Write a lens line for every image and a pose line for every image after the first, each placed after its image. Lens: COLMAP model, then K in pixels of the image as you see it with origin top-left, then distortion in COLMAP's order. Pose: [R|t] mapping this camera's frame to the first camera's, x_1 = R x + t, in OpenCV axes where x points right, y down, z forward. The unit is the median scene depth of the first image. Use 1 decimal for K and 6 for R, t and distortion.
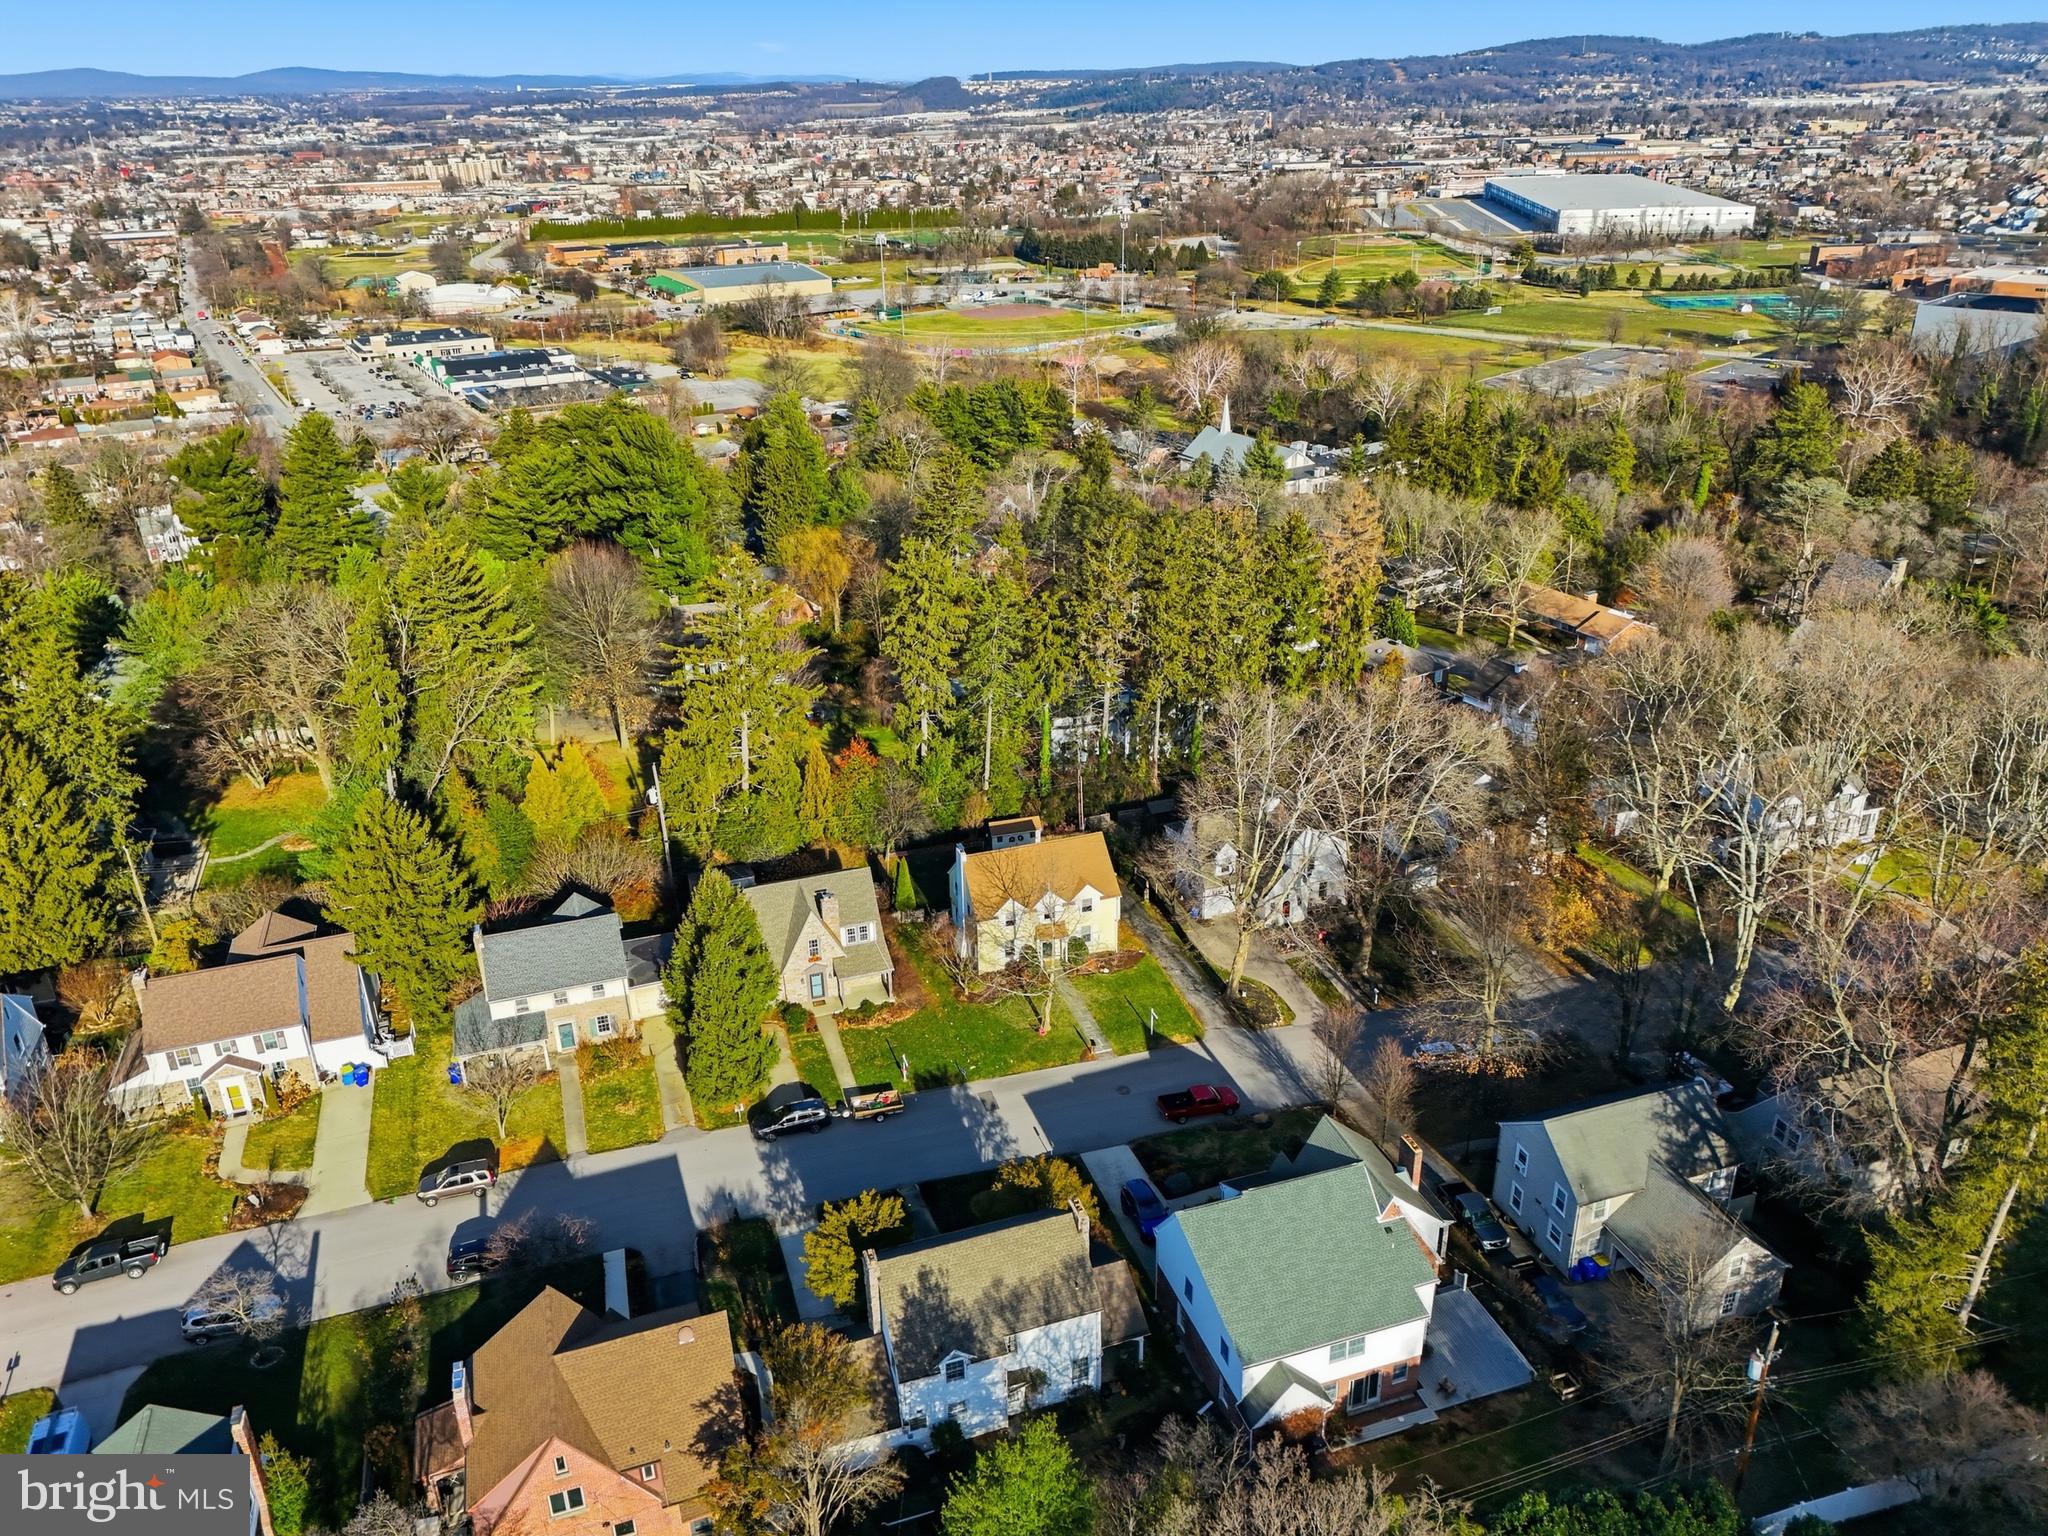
lens RADIAL K [[1495.6, 0, 1033.0], [0, 1495.6, 770.2], [0, 0, 1]] dist [0.069769, -0.058591]
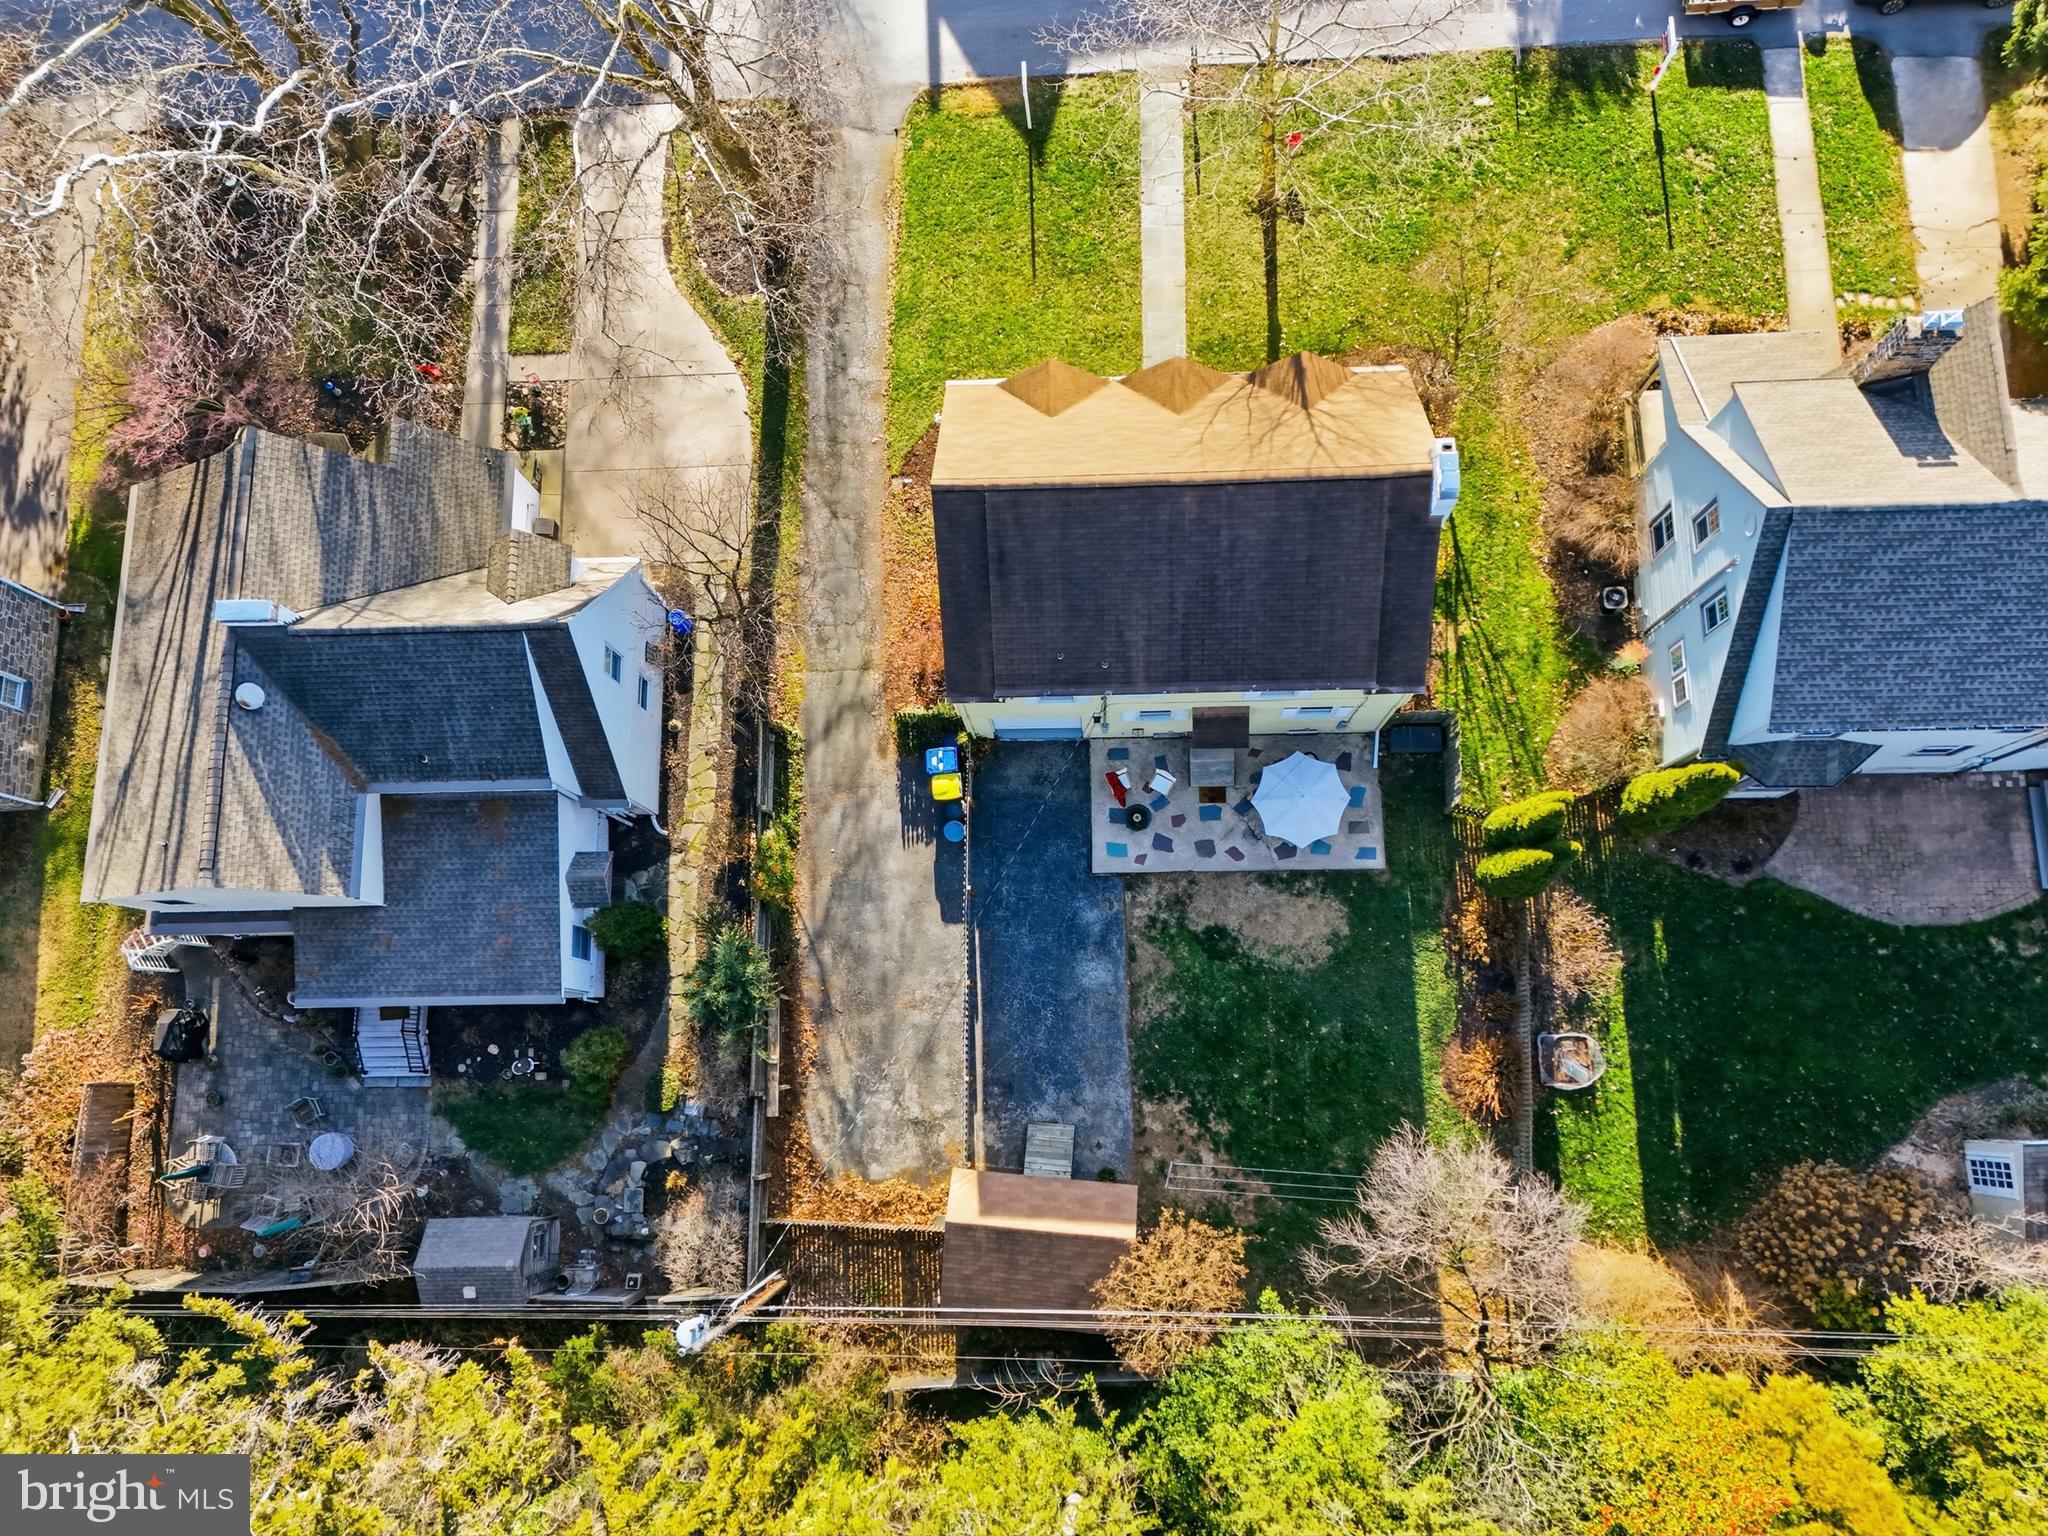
lens RADIAL K [[1495.6, 0, 1033.0], [0, 1495.6, 770.2], [0, 0, 1]] dist [0.069769, -0.058591]
pose [[-0.948755, -0.288946, 0.127960, -0.026017], [0.189735, -0.197037, 0.961861, -0.249670], [-0.252713, 0.936849, 0.241763, 0.996951]]
